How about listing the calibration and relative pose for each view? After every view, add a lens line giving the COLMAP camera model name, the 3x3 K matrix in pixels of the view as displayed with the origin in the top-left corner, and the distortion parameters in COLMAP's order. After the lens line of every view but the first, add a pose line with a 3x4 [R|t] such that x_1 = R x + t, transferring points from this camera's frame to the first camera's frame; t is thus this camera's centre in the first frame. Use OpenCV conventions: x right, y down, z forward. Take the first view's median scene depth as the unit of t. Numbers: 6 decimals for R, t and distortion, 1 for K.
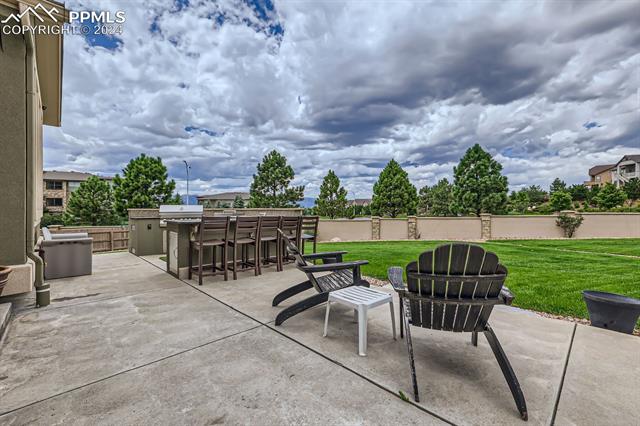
lens RADIAL K [[277.0, 0, 322.0], [0, 277.0, 208.3], [0, 0, 1]] dist [-0.012206, 0.005277]
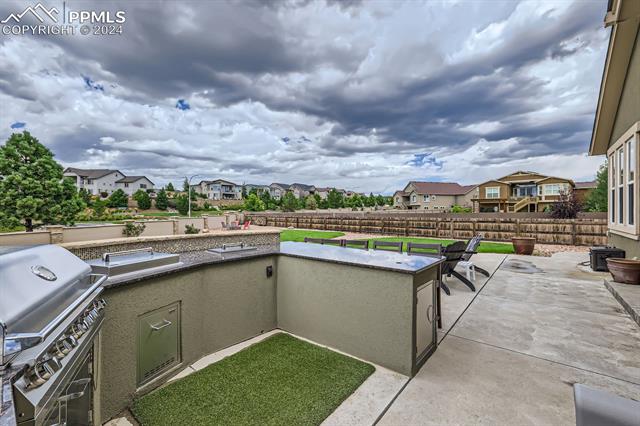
lens RADIAL K [[277.0, 0, 321.9], [0, 277.0, 212.1], [0, 0, 1]] dist [-0.012206, 0.005277]
pose [[-0.110001, 0.005573, 0.993916, -0.314374], [0.002615, 0.999982, -0.005318, -0.014892], [-0.993928, 0.002015, -0.110014, 0.371755]]
